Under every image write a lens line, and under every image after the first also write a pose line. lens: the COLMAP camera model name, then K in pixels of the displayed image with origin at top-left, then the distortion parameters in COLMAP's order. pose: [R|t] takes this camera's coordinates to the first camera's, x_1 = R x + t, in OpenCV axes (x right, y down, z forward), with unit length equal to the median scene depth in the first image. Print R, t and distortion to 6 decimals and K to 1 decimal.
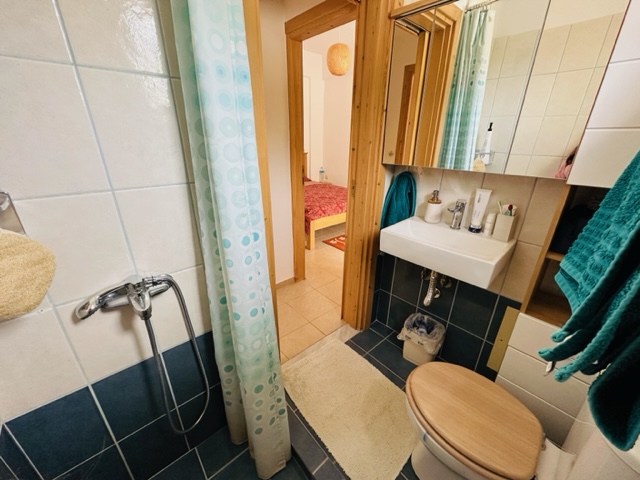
lens RADIAL K [[256.4, 0, 320.8], [0, 256.4, 239.7], [0, 0, 1]] dist [-0.003890, 0.000025]
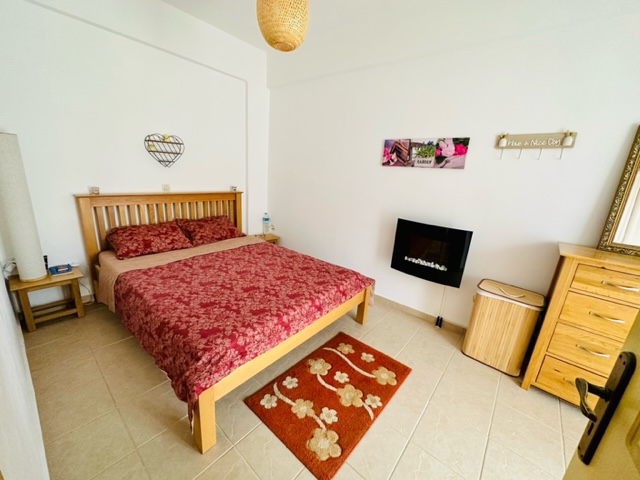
lens RADIAL K [[256.4, 0, 320.5], [0, 256.4, 241.1], [0, 0, 1]] dist [-0.003890, 0.000025]
pose [[0.986962, 0.014287, 0.160320, 0.061215], [0.003690, 0.993782, -0.111283, -0.211440], [-0.160913, 0.110424, 0.980772, 0.510643]]
